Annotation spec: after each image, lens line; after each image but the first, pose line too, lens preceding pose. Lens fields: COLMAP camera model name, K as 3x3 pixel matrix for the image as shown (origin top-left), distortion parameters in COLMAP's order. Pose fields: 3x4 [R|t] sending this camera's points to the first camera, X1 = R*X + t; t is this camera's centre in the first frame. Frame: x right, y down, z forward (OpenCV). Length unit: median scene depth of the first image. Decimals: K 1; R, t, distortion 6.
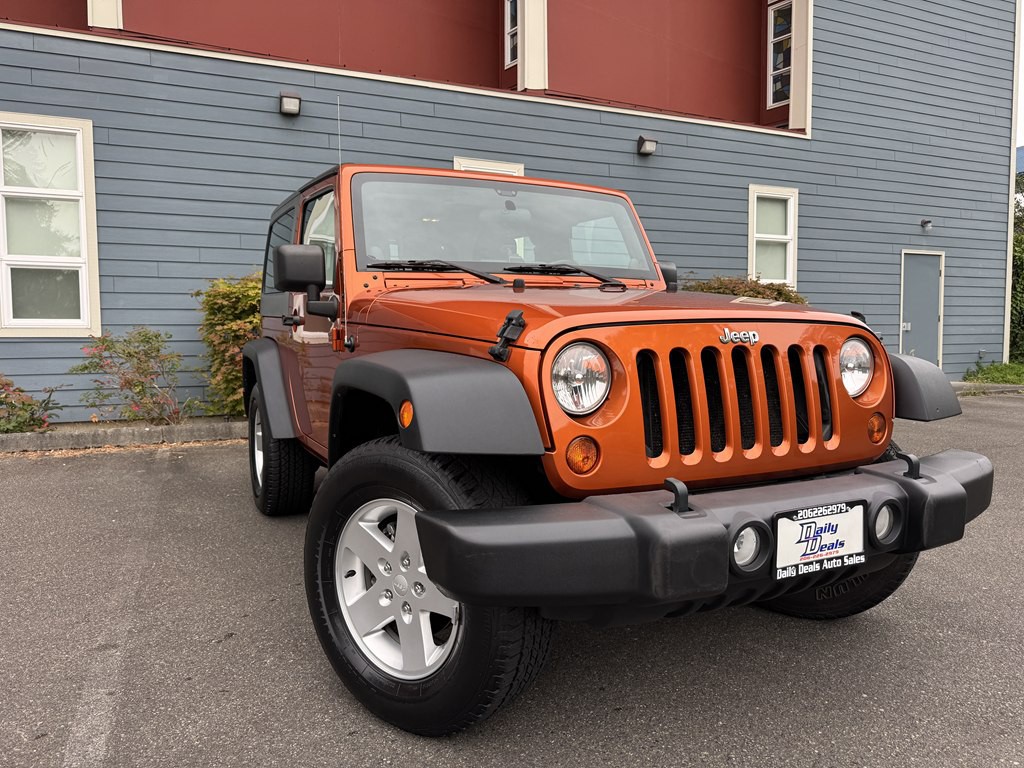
lens RADIAL K [[721.3, 0, 513.1], [0, 721.3, 386.6], [0, 0, 1]] dist [0.037015, -0.045895]
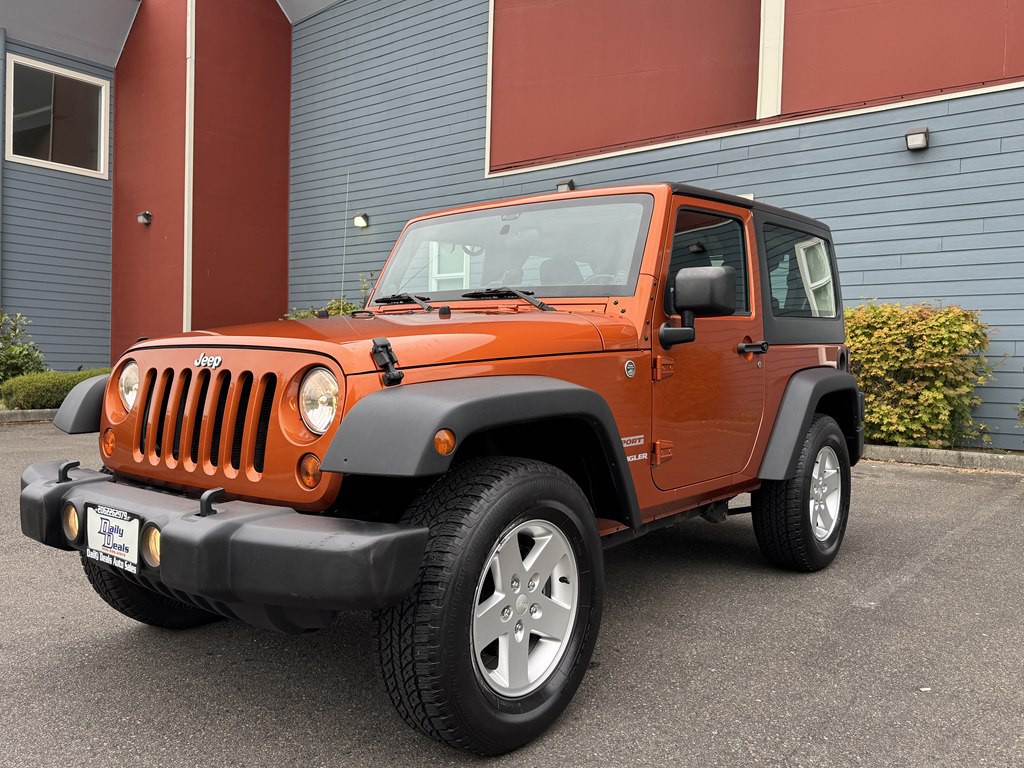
lens RADIAL K [[836.3, 0, 512.0], [0, 836.3, 384.0], [0, 0, 1]] dist [0.092214, -0.136159]
pose [[0.452342, 0.035616, -0.891133, 0.368531], [-0.084836, 0.996390, -0.003240, 0.002953], [0.887800, 0.077065, 0.453730, -0.013124]]
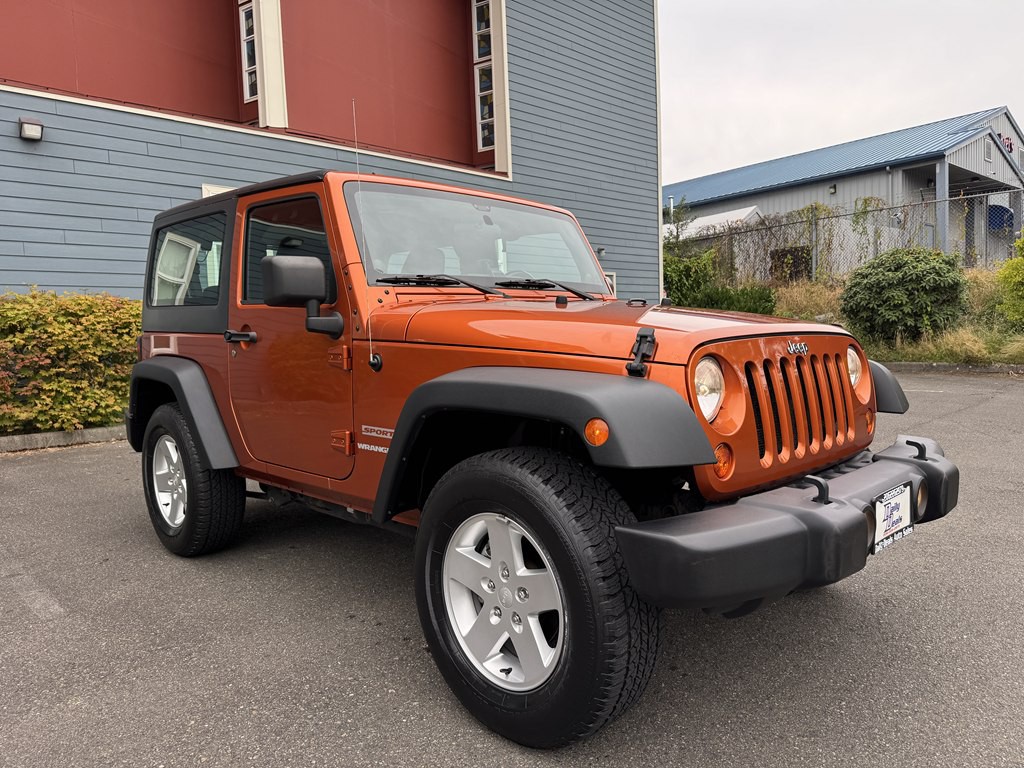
lens RADIAL K [[716.8, 0, 513.9], [0, 716.8, 392.3], [0, 0, 1]] dist [0.062689, -0.073800]
pose [[0.938232, -0.051776, 0.342112, -0.024687], [0.052583, 0.998593, 0.006921, 0.009873], [-0.341989, 0.011496, 0.939634, -0.148654]]
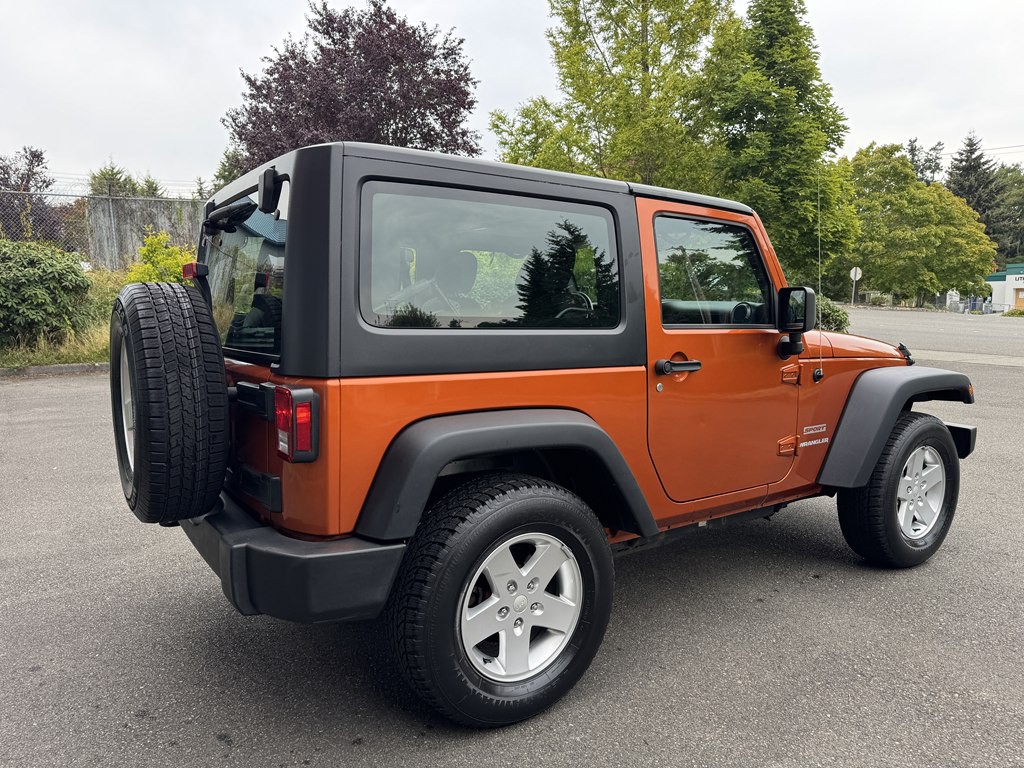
lens RADIAL K [[721.3, 0, 503.5], [0, 721.3, 386.9], [0, 0, 1]] dist [0.043047, -0.047235]
pose [[-0.166642, -0.111881, 0.979649, -0.261715], [0.092387, 0.987399, 0.128481, -0.046678], [-0.981680, 0.111918, -0.154206, 0.259136]]
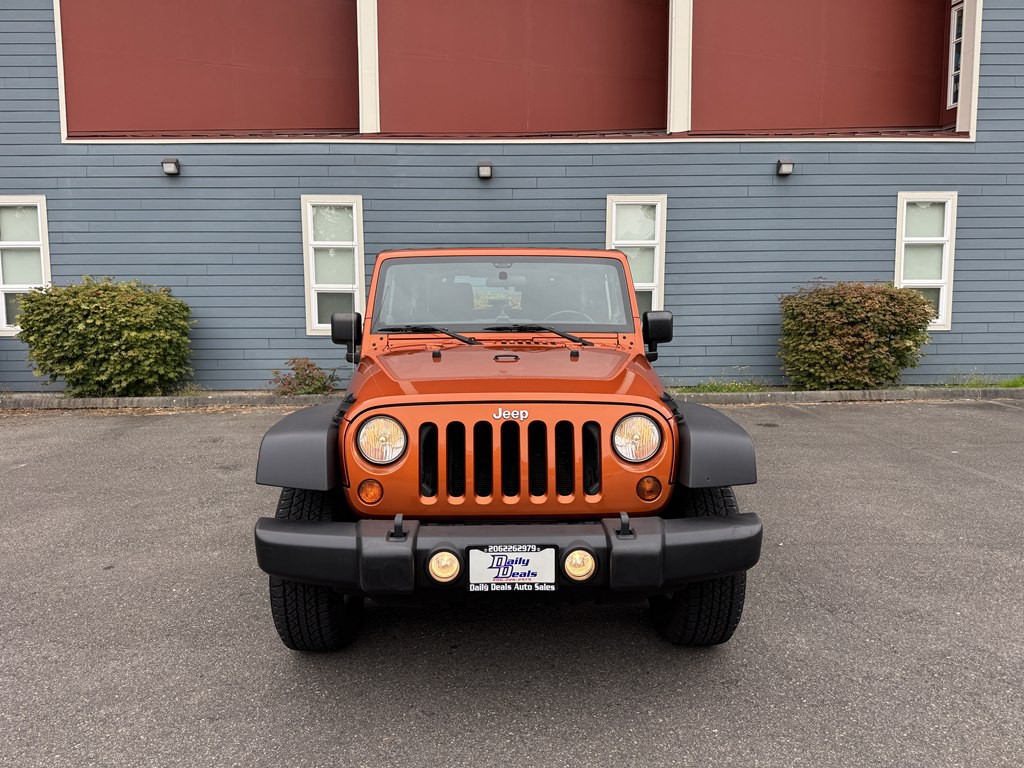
lens RADIAL K [[716.8, 0, 513.9], [0, 716.8, 392.3], [0, 0, 1]] dist [0.062689, -0.073800]
pose [[0.922943, 0.041326, -0.382712, 0.217353], [-0.026327, 0.998669, 0.044348, -0.015524], [0.384035, -0.030855, 0.922803, -0.208032]]
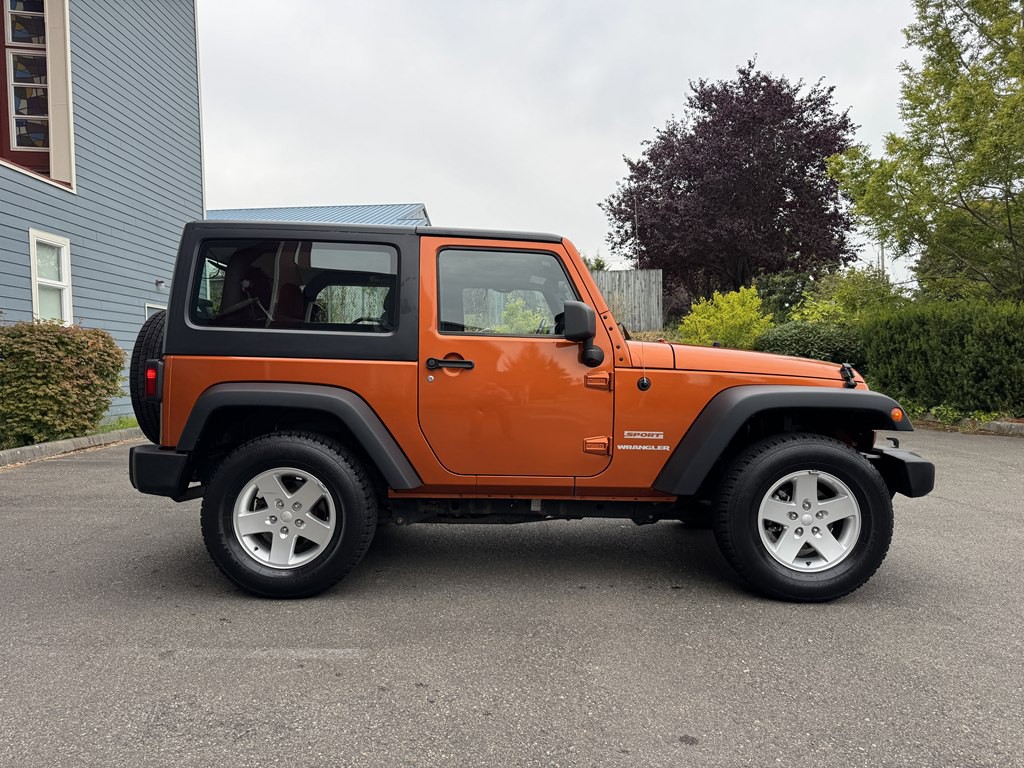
lens RADIAL K [[721.3, 0, 503.5], [0, 721.3, 386.9], [0, 0, 1]] dist [0.043047, -0.047235]
pose [[0.420209, -0.020981, 0.907185, -0.302908], [0.075268, 0.997094, -0.011804, 0.000005], [-0.904301, 0.073242, 0.420566, 0.005845]]
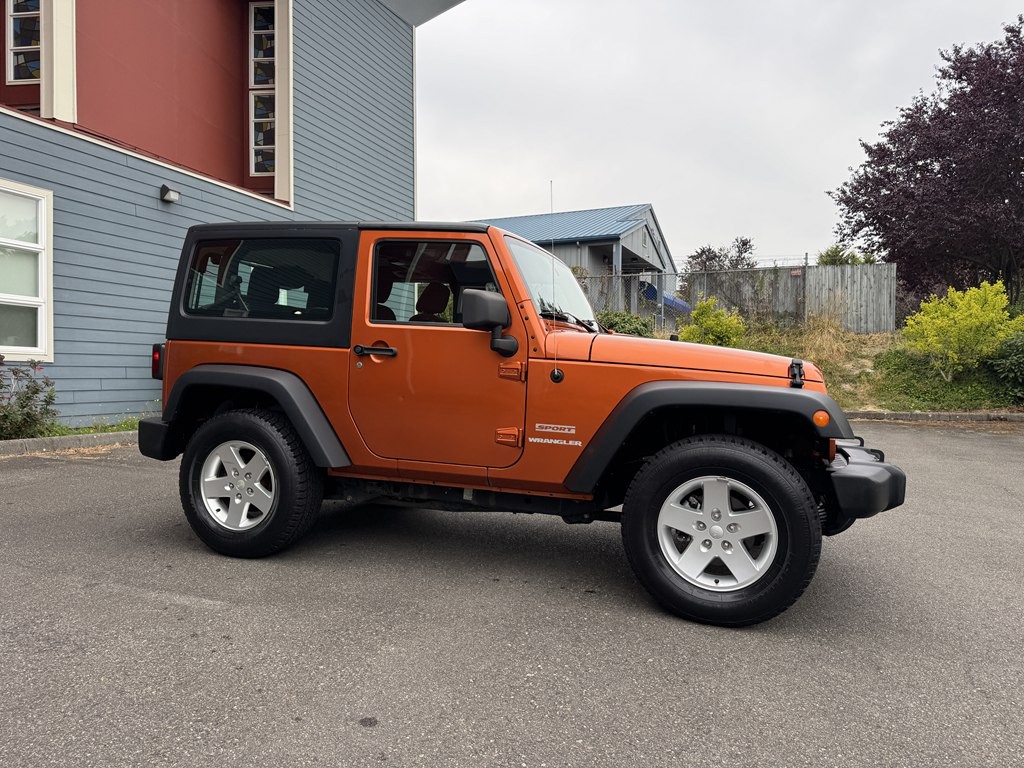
lens RADIAL K [[721.3, 0, 513.1], [0, 721.3, 386.6], [0, 0, 1]] dist [0.037015, -0.045895]
pose [[0.695354, 0.001066, 0.718666, -0.220507], [0.033953, 0.998834, -0.034332, 0.014232], [-0.717865, 0.048274, 0.694507, -0.115826]]
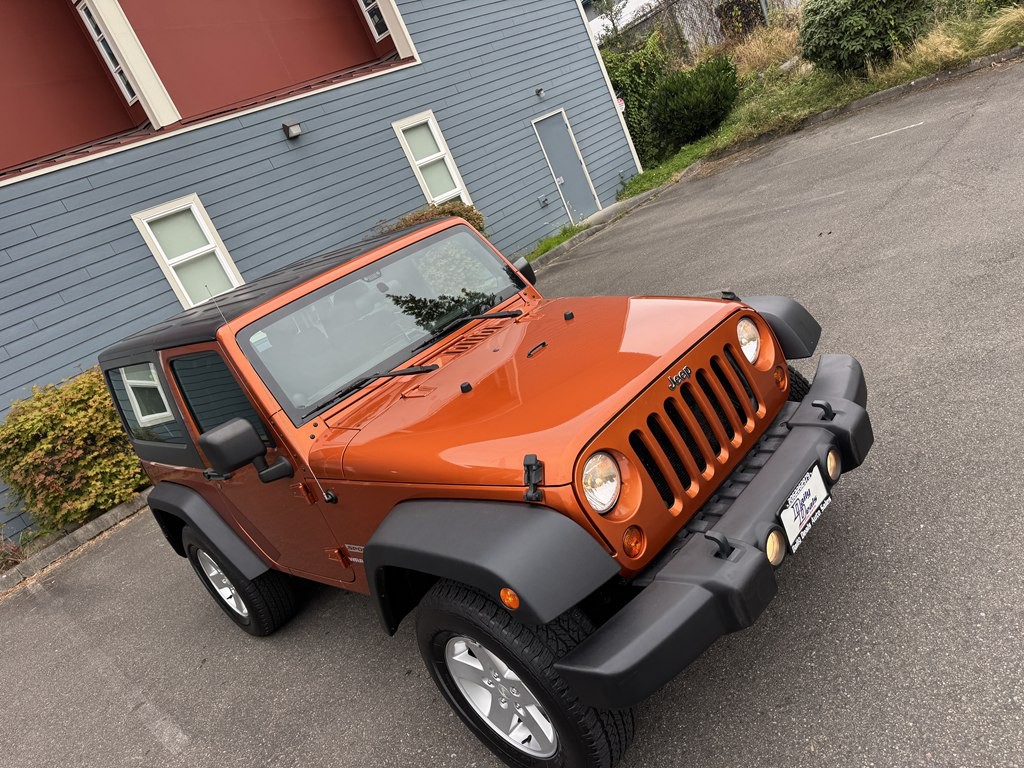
lens RADIAL K [[721.3, 0, 513.1], [0, 721.3, 386.6], [0, 0, 1]] dist [0.037015, -0.045895]
pose [[0.856533, -0.457664, 0.238528, 0.025231], [0.416814, 0.885987, 0.203205, -0.060221], [-0.304332, -0.074630, 0.949638, -0.175313]]
